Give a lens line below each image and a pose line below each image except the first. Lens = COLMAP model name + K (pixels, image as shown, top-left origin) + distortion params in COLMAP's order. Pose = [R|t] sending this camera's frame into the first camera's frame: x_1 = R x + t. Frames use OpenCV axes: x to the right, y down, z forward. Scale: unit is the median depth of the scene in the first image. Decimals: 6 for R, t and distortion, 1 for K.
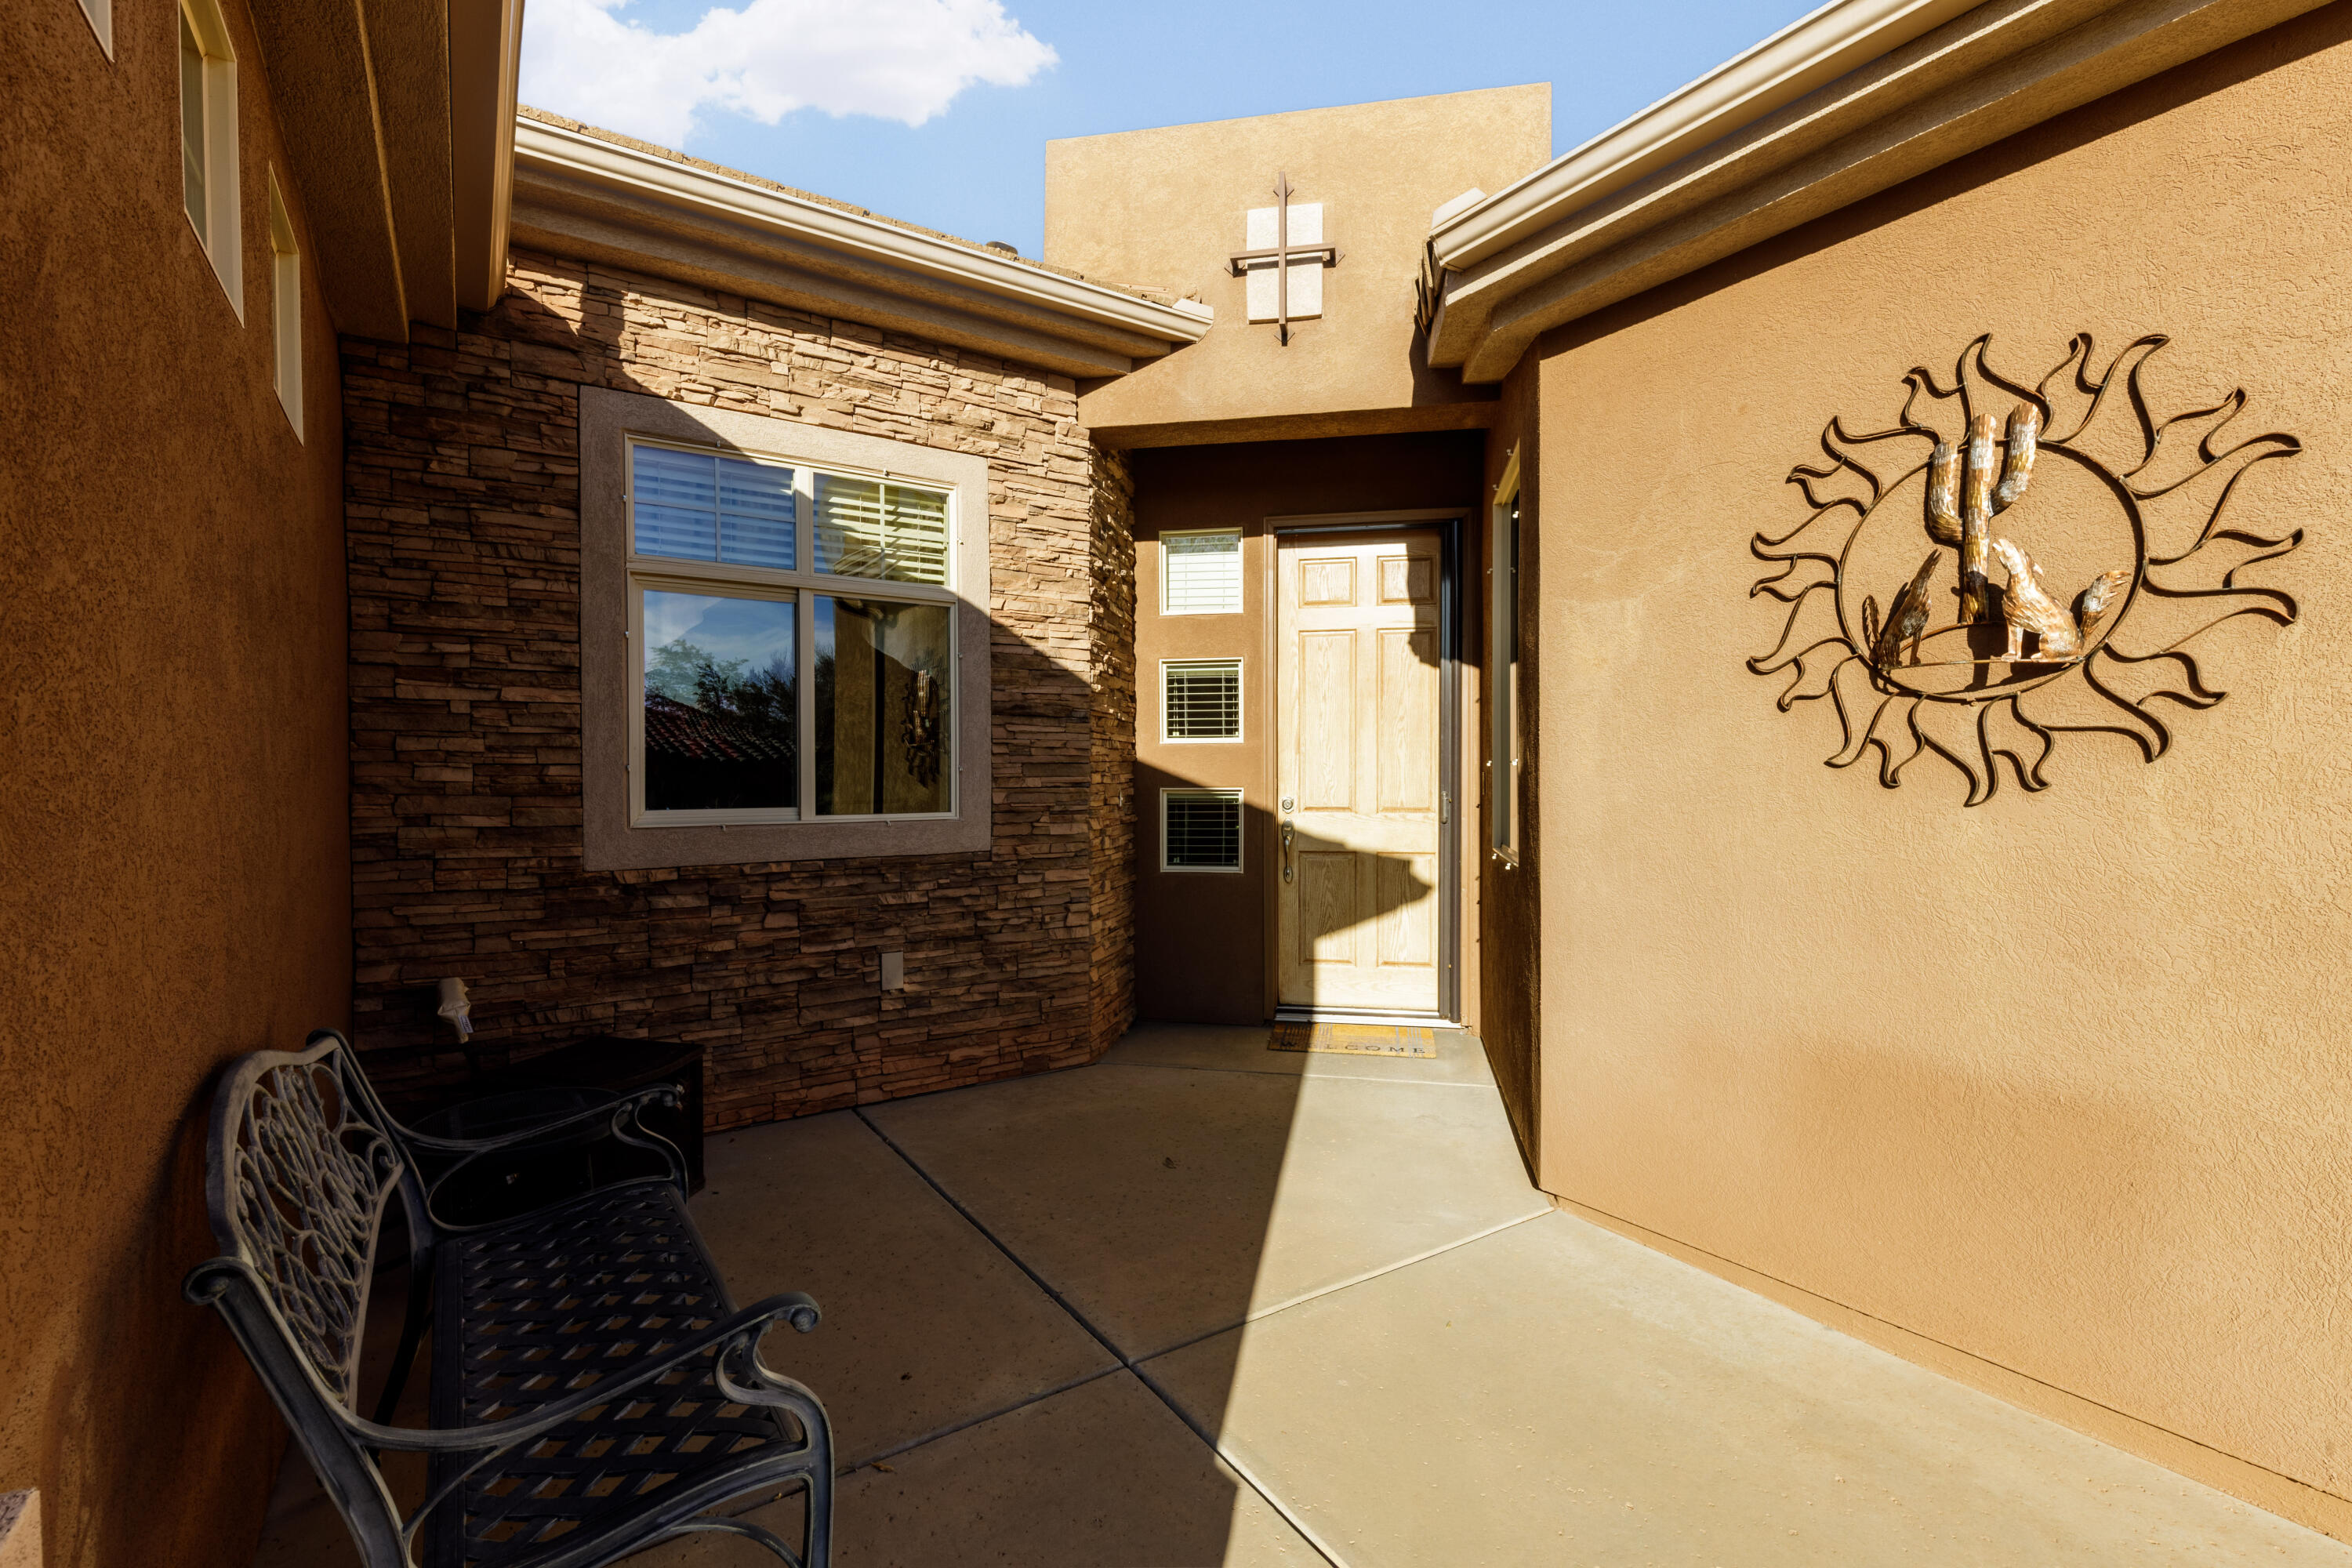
lens RADIAL K [[1054.0, 0, 1185.1], [0, 1054.0, 777.9], [0, 0, 1]] dist [0.005269, -0.000125]
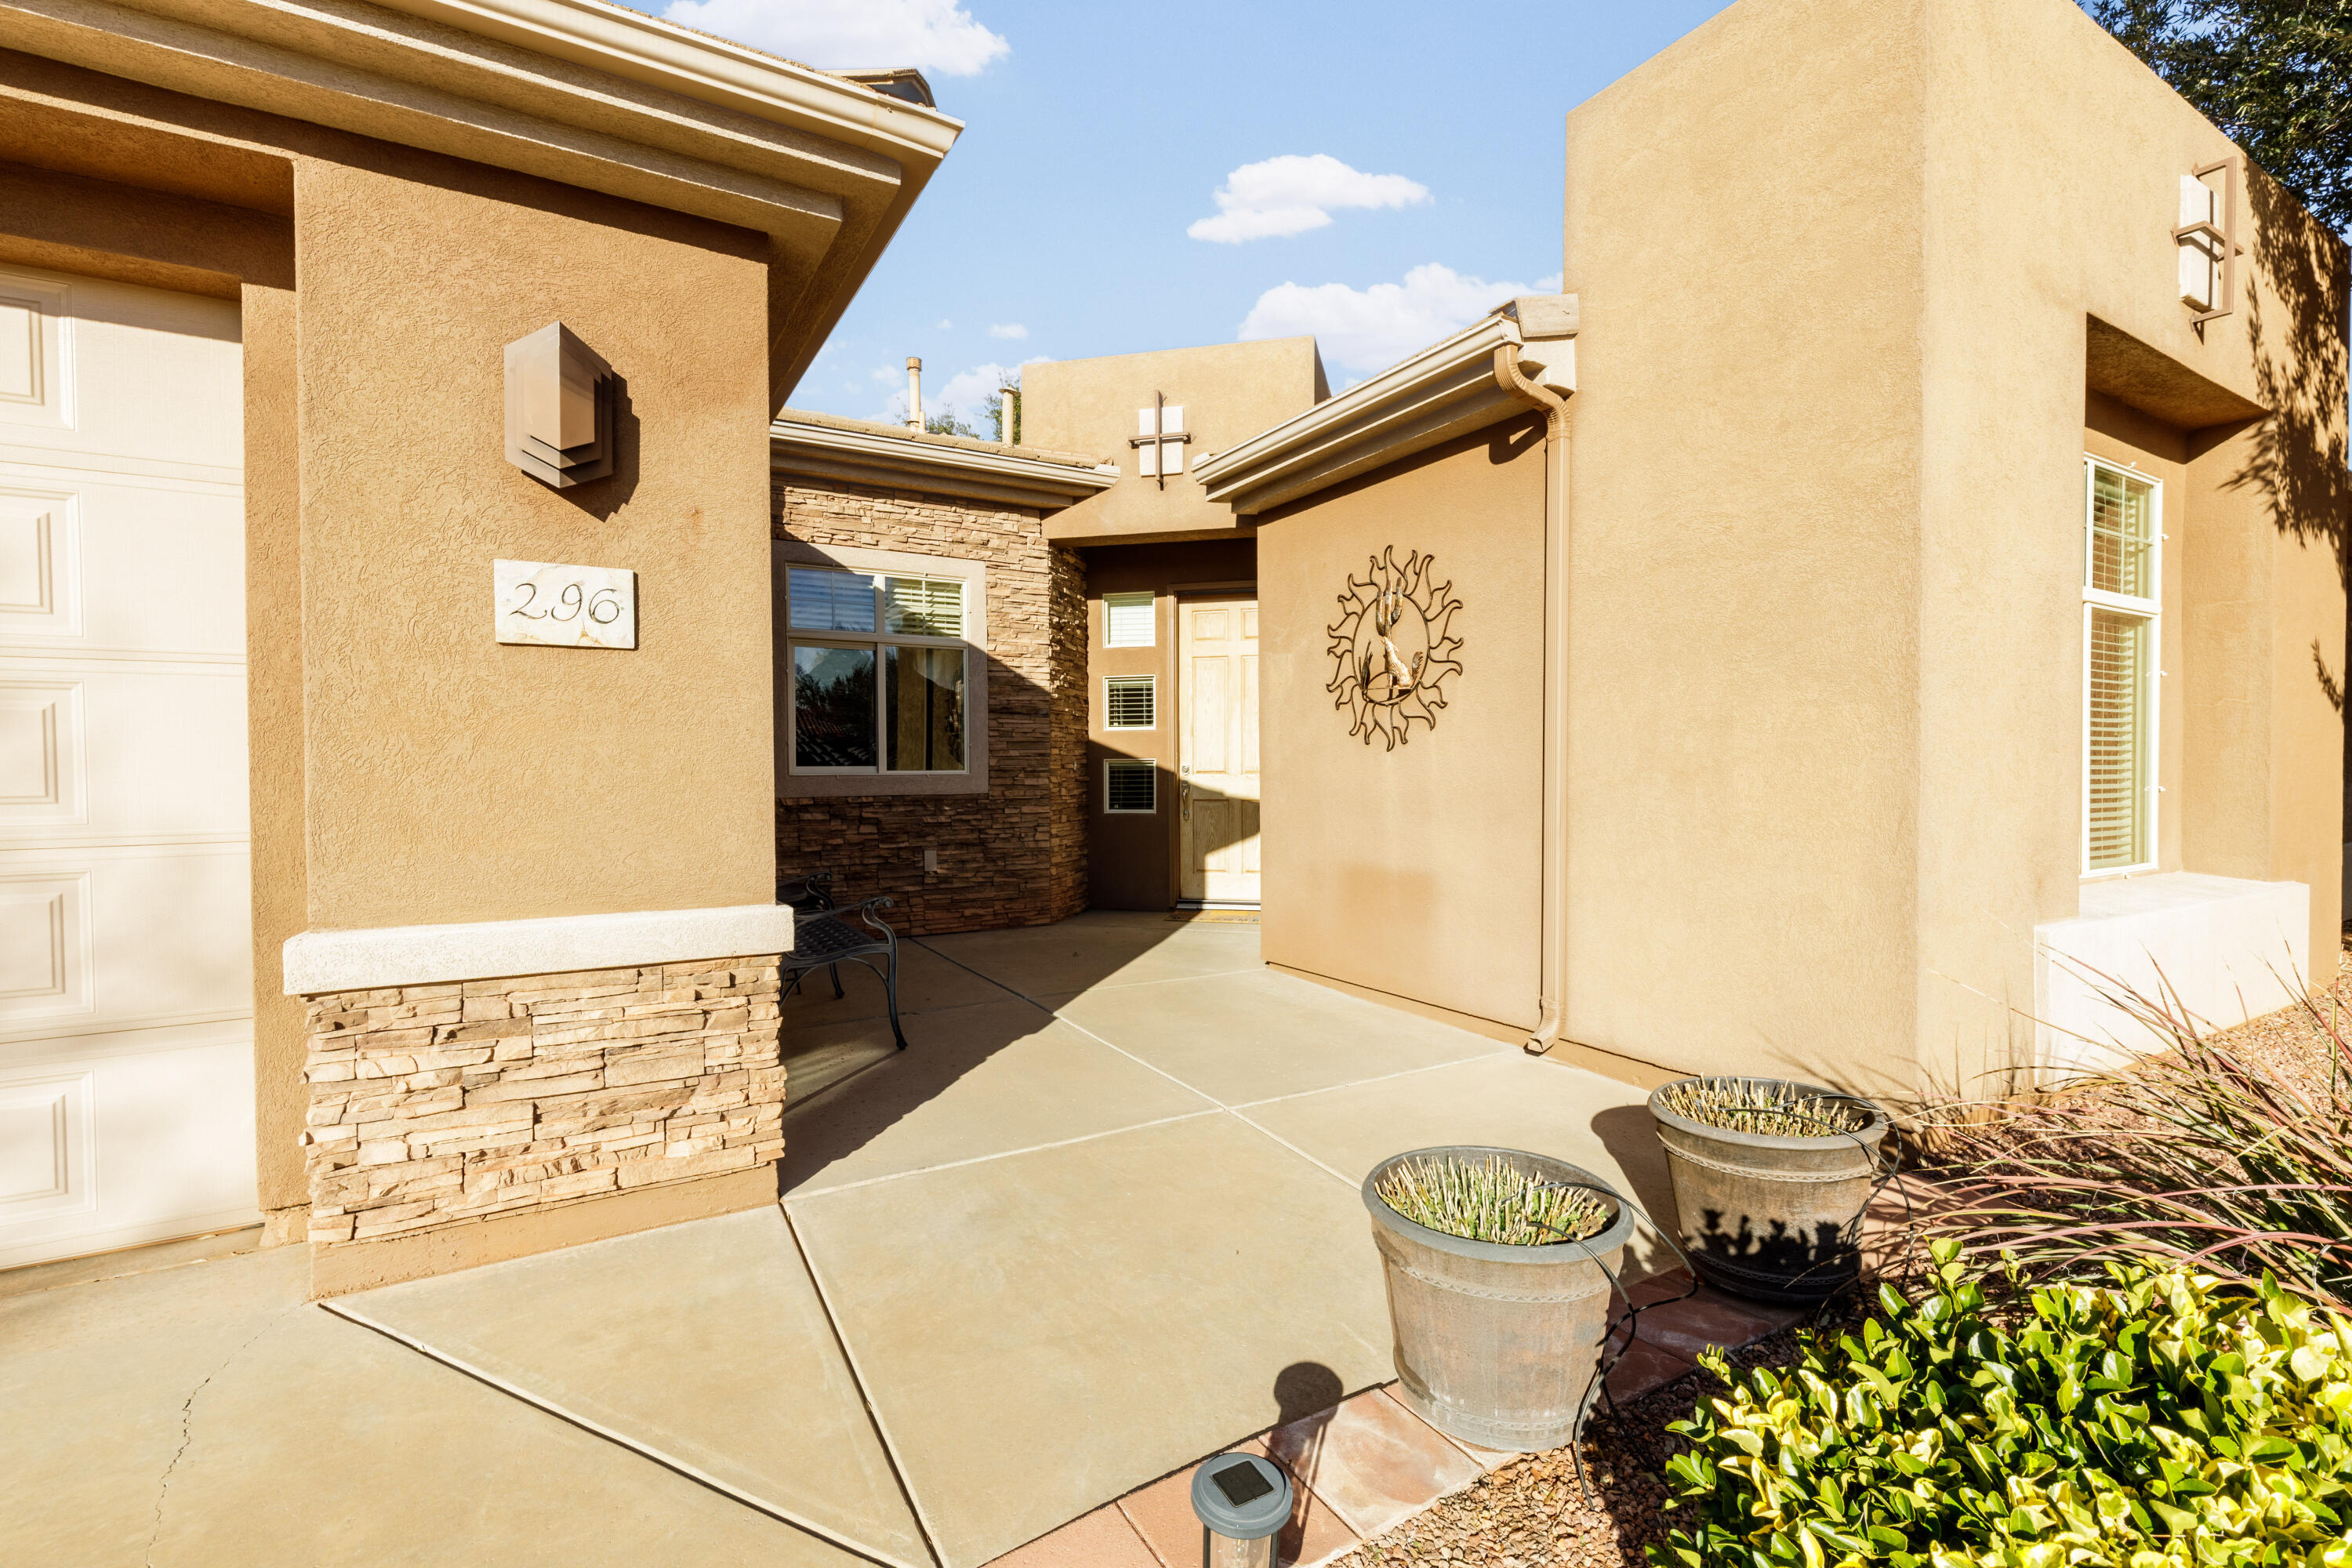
lens RADIAL K [[1054.0, 0, 1183.1], [0, 1054.0, 769.5], [0, 0, 1]] dist [0.005269, -0.000125]
pose [[0.998325, -0.004020, -0.057721, 0.226968], [0.003894, 0.999990, -0.002280, 0.036332], [0.057730, 0.002051, 0.998330, -0.674968]]
